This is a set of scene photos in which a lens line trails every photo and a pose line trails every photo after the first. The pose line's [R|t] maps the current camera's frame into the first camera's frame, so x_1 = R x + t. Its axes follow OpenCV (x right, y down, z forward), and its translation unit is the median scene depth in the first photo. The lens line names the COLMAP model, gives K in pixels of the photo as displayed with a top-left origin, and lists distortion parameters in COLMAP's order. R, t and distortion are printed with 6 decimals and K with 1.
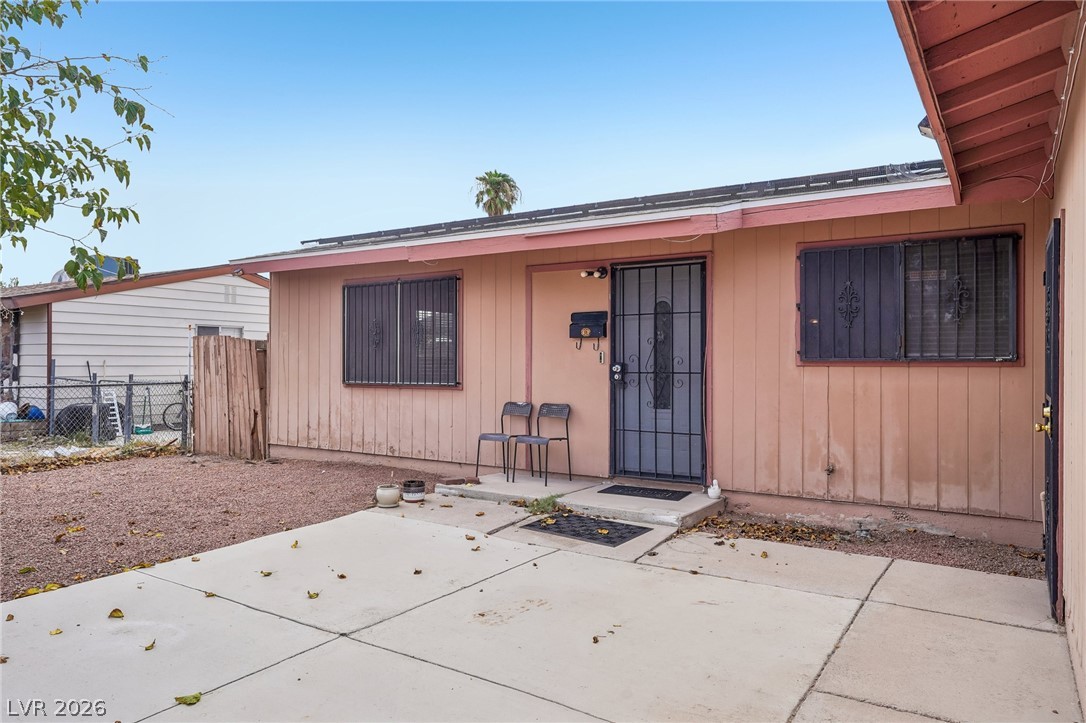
lens RADIAL K [[756.3, 0, 539.7], [0, 756.3, 359.5], [0, 0, 1]] dist [-0.002370, 0.006407]
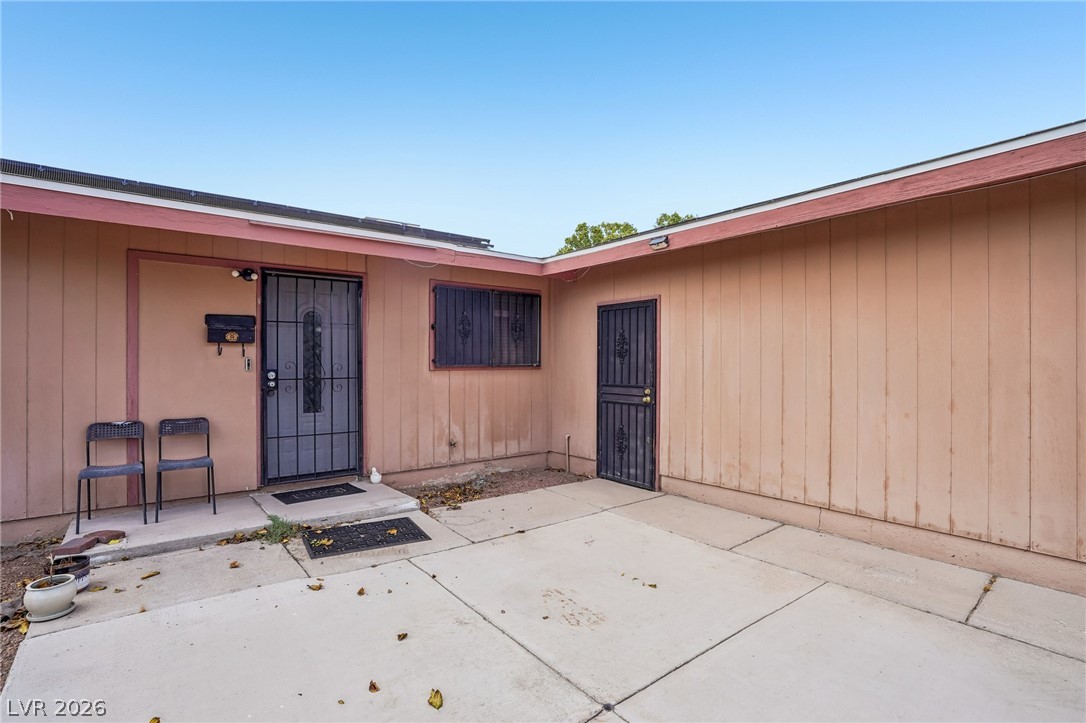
lens RADIAL K [[515.7, 0, 543.3], [0, 515.7, 357.7], [0, 0, 1]] dist [-0.049111, 0.009647]
pose [[0.314971, 0.009606, 0.949053, -0.446348], [0.000437, 0.999947, -0.010266, -0.004605], [-0.949101, 0.003648, 0.314950, 0.497798]]
